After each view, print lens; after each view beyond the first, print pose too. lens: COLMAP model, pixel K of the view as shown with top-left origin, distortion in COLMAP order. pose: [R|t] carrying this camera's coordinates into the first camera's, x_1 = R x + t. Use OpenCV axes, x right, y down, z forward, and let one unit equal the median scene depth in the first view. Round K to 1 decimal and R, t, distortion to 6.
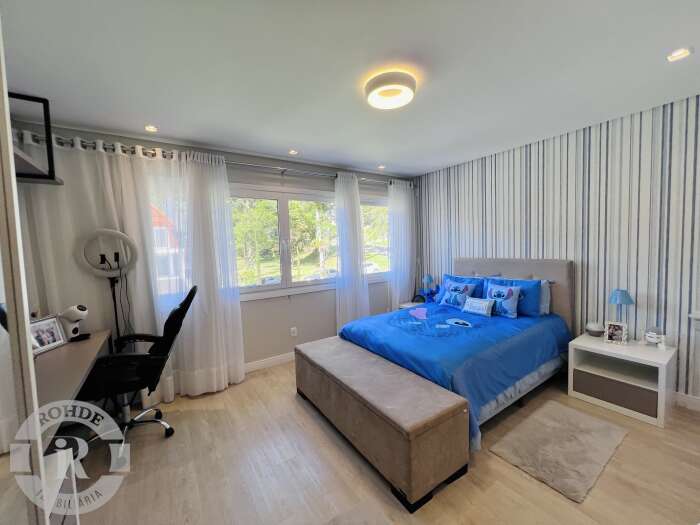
lens RADIAL K [[279.7, 0, 350.5], [0, 279.7, 264.0], [0, 0, 1]] dist [-0.004179, -0.000064]
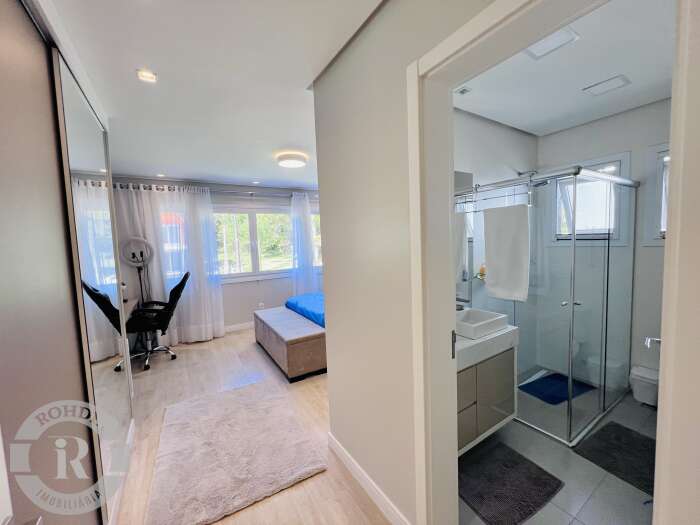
lens RADIAL K [[279.7, 0, 349.0], [0, 279.7, 264.2], [0, 0, 1]] dist [-0.004179, -0.000064]
pose [[0.999297, -0.001160, -0.037485, 0.406567], [0.001857, 0.999826, 0.018557, 0.005399], [0.037457, -0.018614, 0.999125, -0.547489]]
